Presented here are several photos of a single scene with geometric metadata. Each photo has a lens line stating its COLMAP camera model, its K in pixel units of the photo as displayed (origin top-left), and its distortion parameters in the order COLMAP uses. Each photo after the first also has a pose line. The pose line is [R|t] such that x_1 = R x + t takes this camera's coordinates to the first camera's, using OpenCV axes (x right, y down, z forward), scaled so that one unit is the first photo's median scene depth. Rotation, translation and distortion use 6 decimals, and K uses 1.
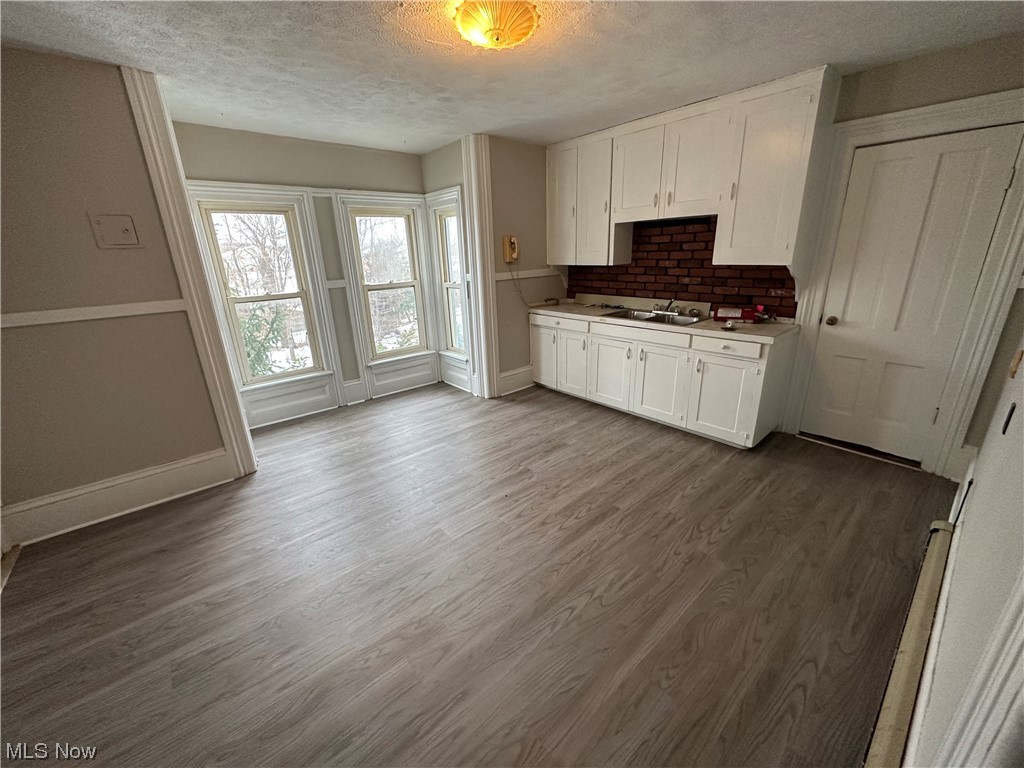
lens RADIAL K [[407.1, 0, 512.0], [0, 407.1, 384.0], [0, 0, 1]] dist [-0.001016, -0.000192]
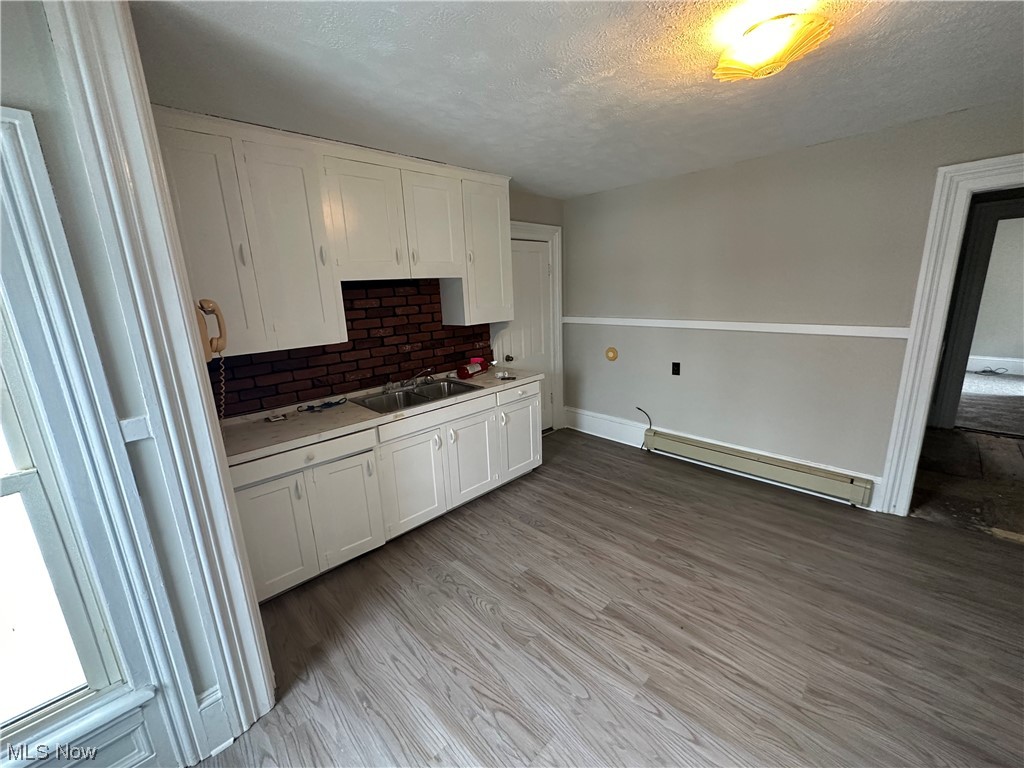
lens RADIAL K [[407.1, 0, 512.0], [0, 407.1, 384.0], [0, 0, 1]] dist [-0.001016, -0.000192]
pose [[-0.056864, -0.196540, 0.978846, -0.512495], [0.357780, 0.911304, 0.203763, -0.316443], [-0.932073, 0.361798, 0.018498, 0.899918]]
